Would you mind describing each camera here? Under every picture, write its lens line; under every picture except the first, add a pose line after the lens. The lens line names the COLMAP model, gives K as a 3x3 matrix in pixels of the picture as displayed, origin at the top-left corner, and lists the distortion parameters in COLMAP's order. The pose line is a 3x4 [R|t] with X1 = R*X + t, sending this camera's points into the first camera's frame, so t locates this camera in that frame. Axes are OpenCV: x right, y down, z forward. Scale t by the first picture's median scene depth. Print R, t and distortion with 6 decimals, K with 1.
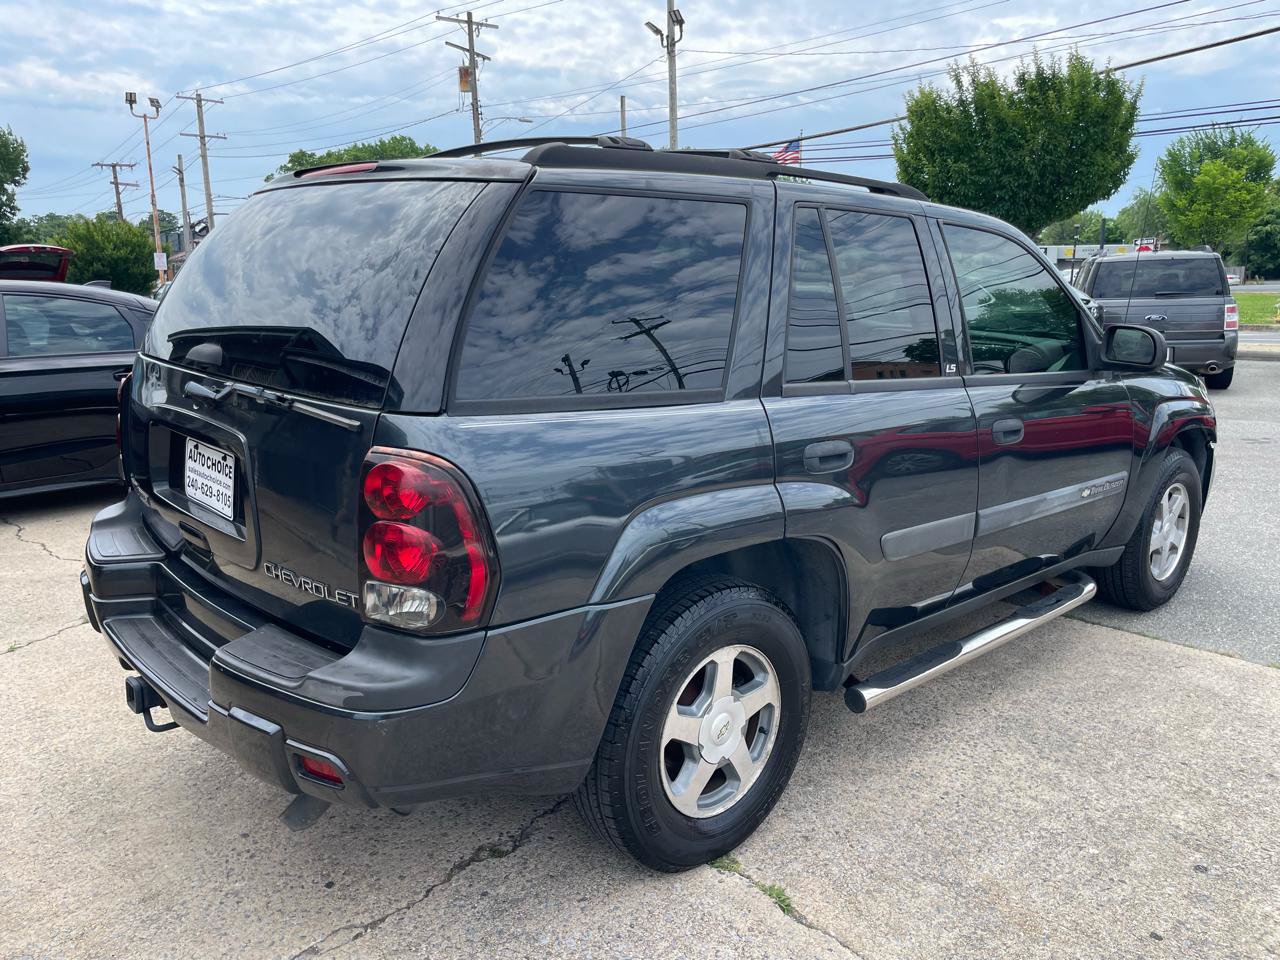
lens RADIAL K [[968.5, 0, 642.3], [0, 968.5, 467.2], [0, 0, 1]] dist [0.088199, -0.118520]
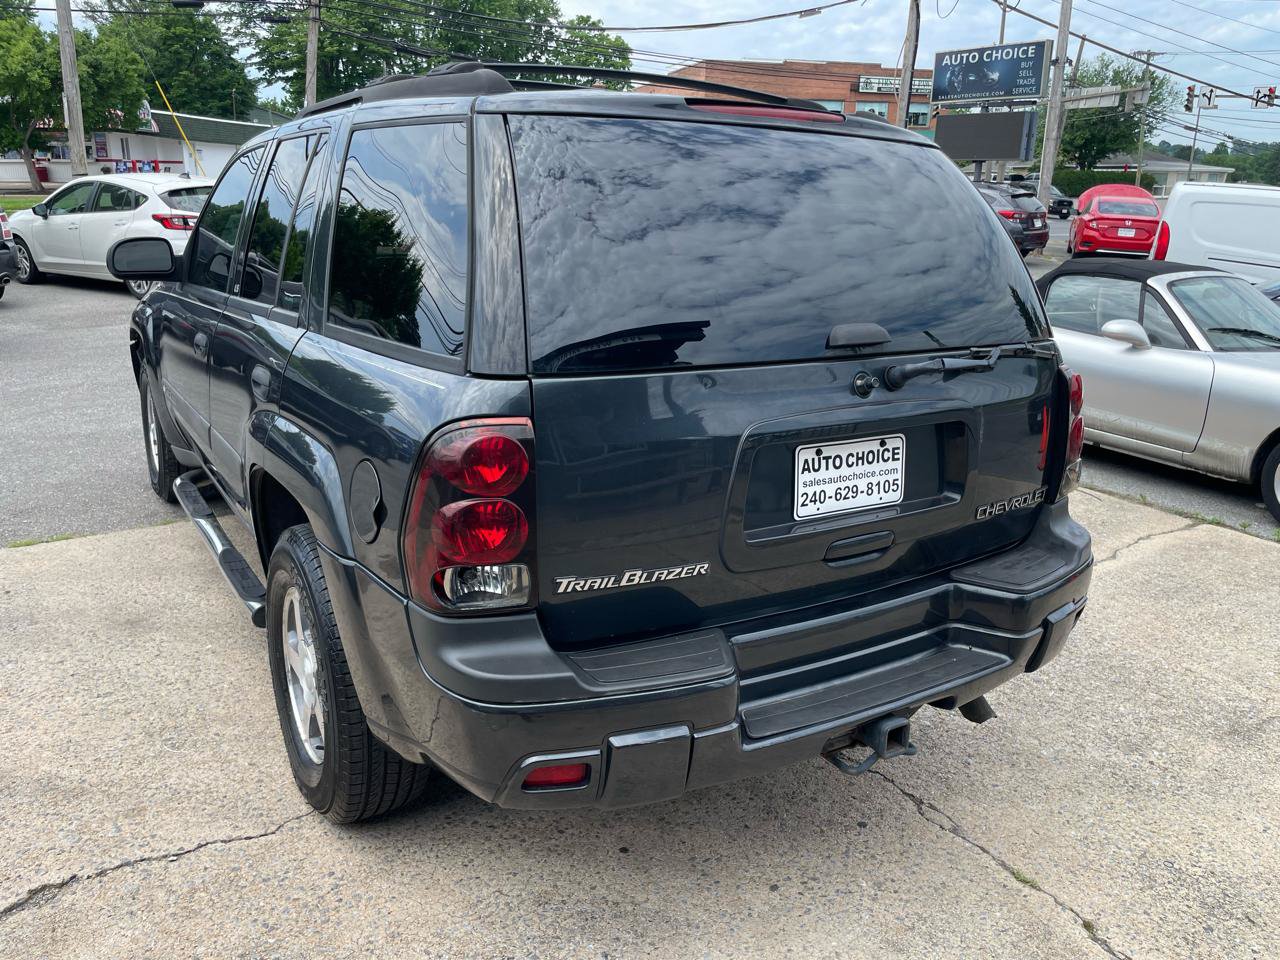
lens RADIAL K [[968.5, 0, 643.5], [0, 968.5, 464.1], [0, 0, 1]] dist [0.088199, -0.118520]
pose [[0.186850, -0.265935, 0.945709, -1.148198], [0.170757, 0.956801, 0.235316, -0.209239], [-0.967434, 0.117518, 0.224188, 0.873237]]
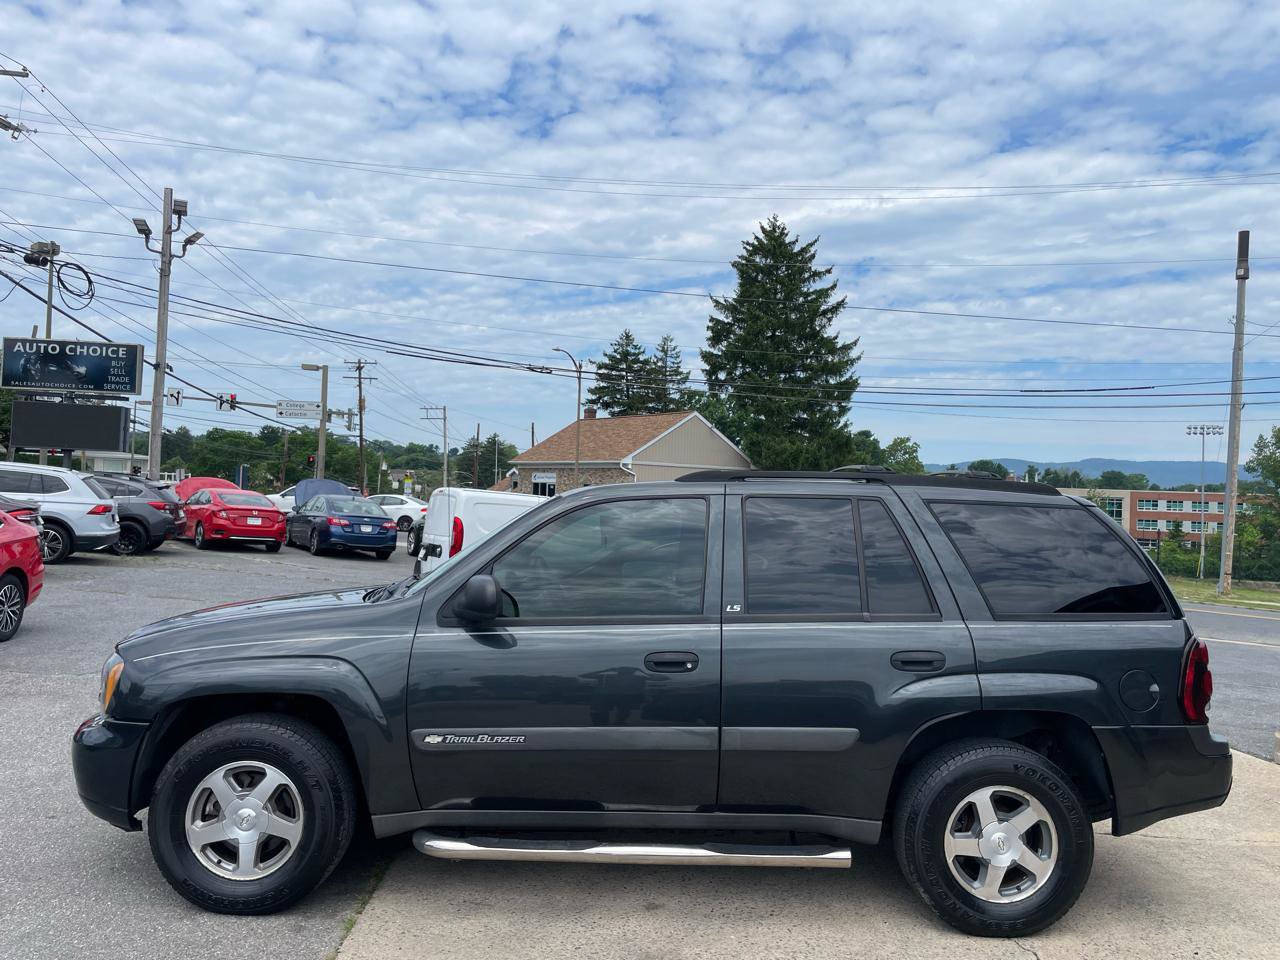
lens RADIAL K [[968.5, 0, 650.1], [0, 968.5, 472.3], [0, 0, 1]] dist [0.088199, -0.118520]
pose [[-0.749272, -0.011497, 0.662162, -0.941945], [0.088567, 0.989128, 0.117392, -0.607374], [-0.656313, 0.146605, -0.740108, 2.740016]]
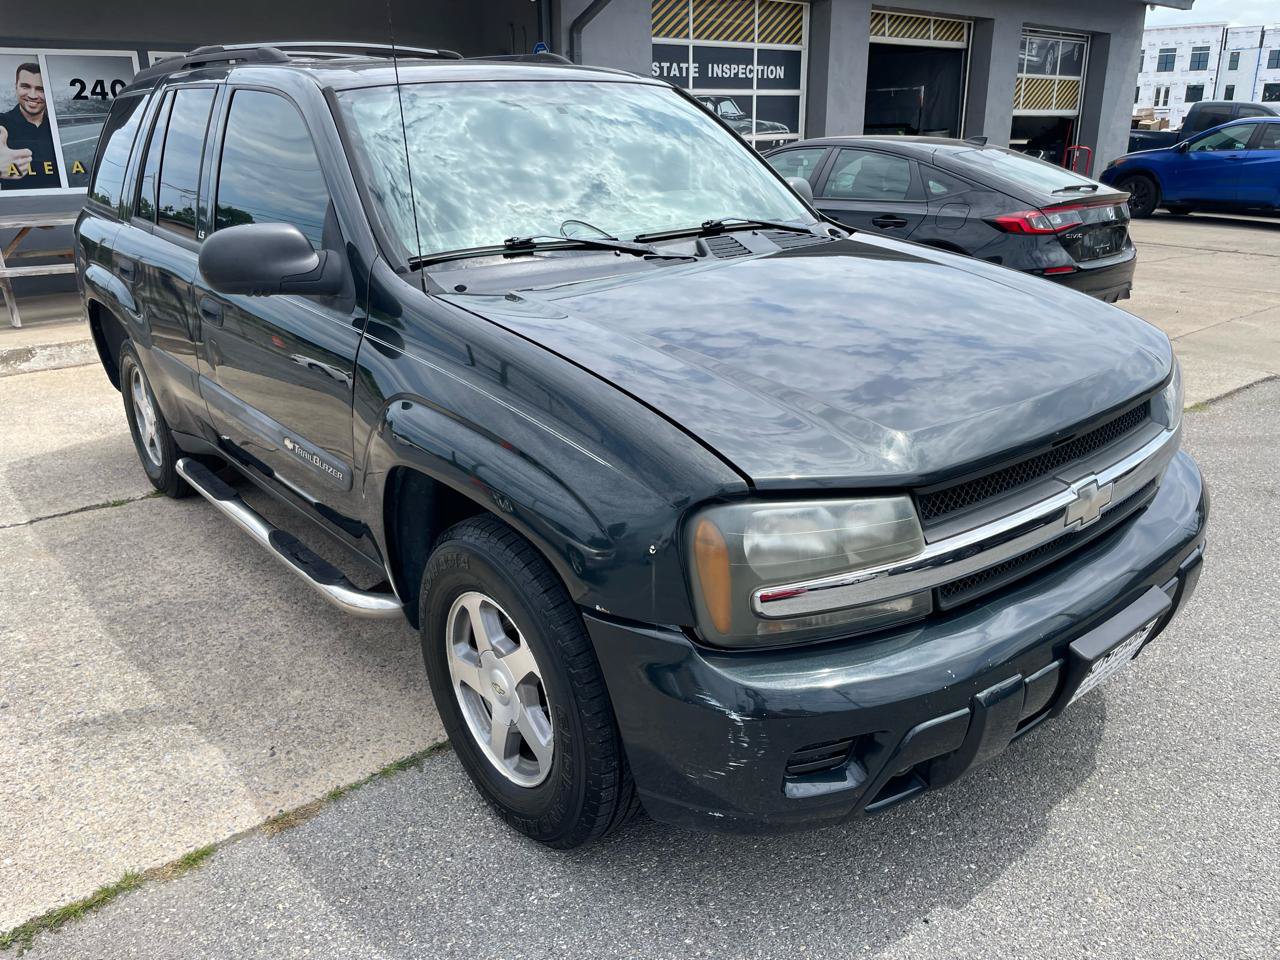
lens RADIAL K [[968.5, 0, 640.5], [0, 968.5, 467.5], [0, 0, 1]] dist [0.088199, -0.118520]
pose [[-0.058458, 0.325808, -0.943627, 1.585652], [-0.176902, 0.926903, 0.330993, -0.352479], [0.982491, 0.186279, 0.003451, 1.737530]]
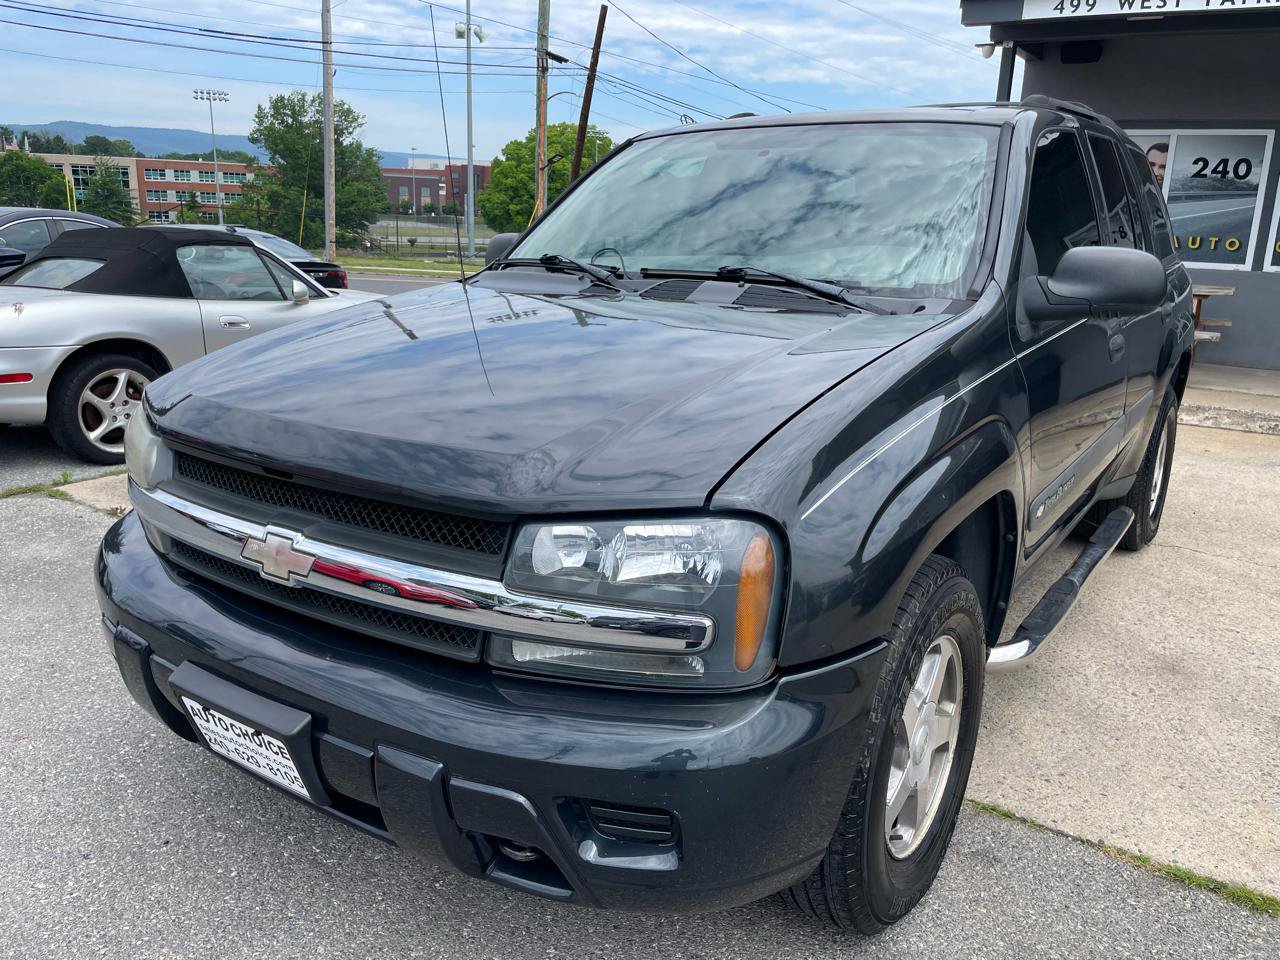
lens RADIAL K [[968.5, 0, 647.0], [0, 968.5, 462.9], [0, 0, 1]] dist [0.088199, -0.118520]
pose [[-0.976455, 0.020819, -0.214712, 0.782212], [-0.074785, 0.900936, 0.427459, -0.489772], [0.202341, 0.433452, -0.878167, 2.663454]]
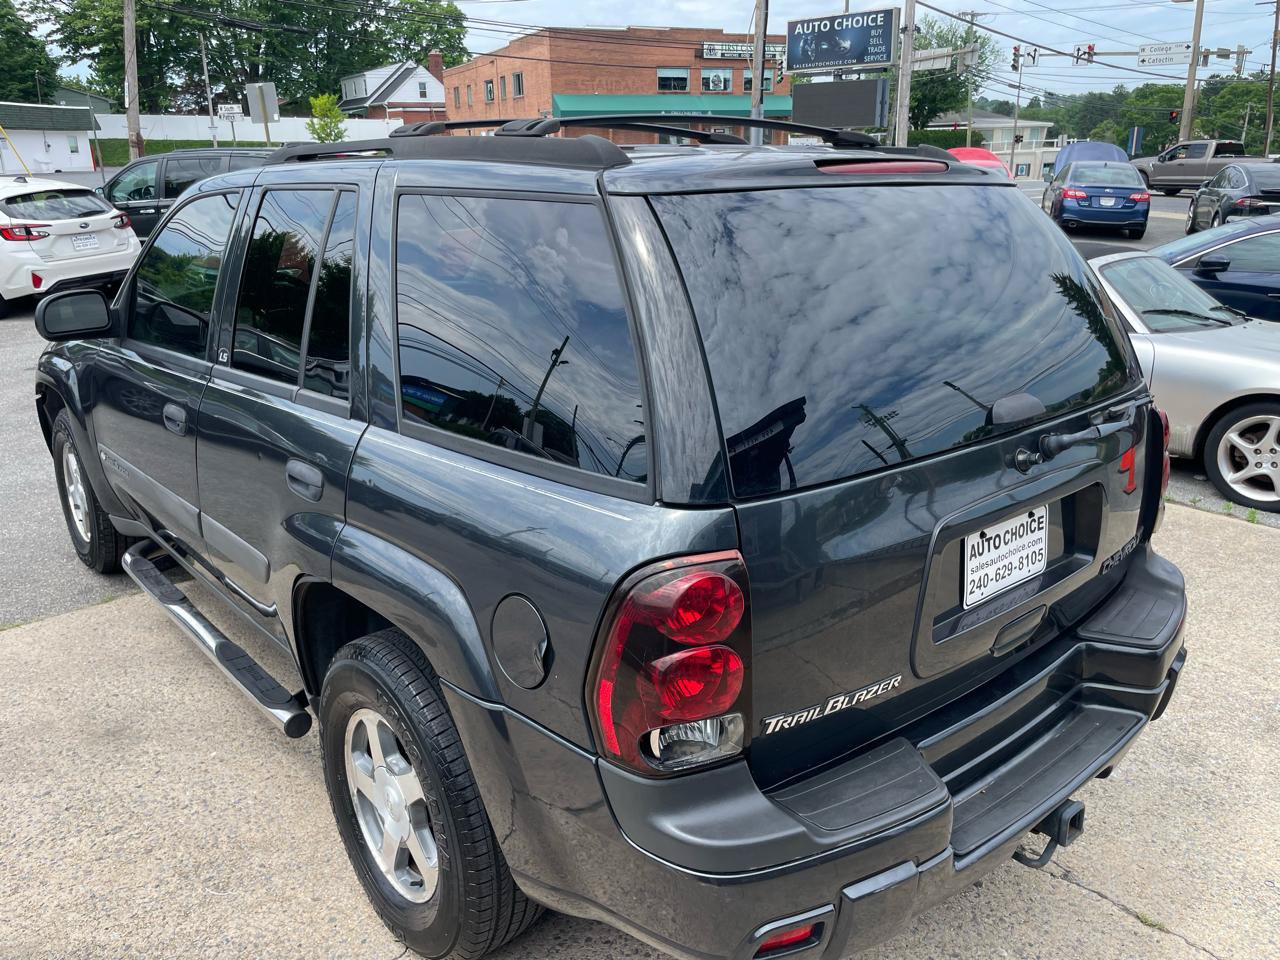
lens RADIAL K [[968.5, 0, 640.8], [0, 968.5, 468.8], [0, 0, 1]] dist [0.088199, -0.118520]
pose [[0.037205, -0.306728, 0.951070, -1.079333], [0.205521, 0.933732, 0.293096, -0.321322], [-0.977945, 0.184560, 0.097779, 1.072715]]
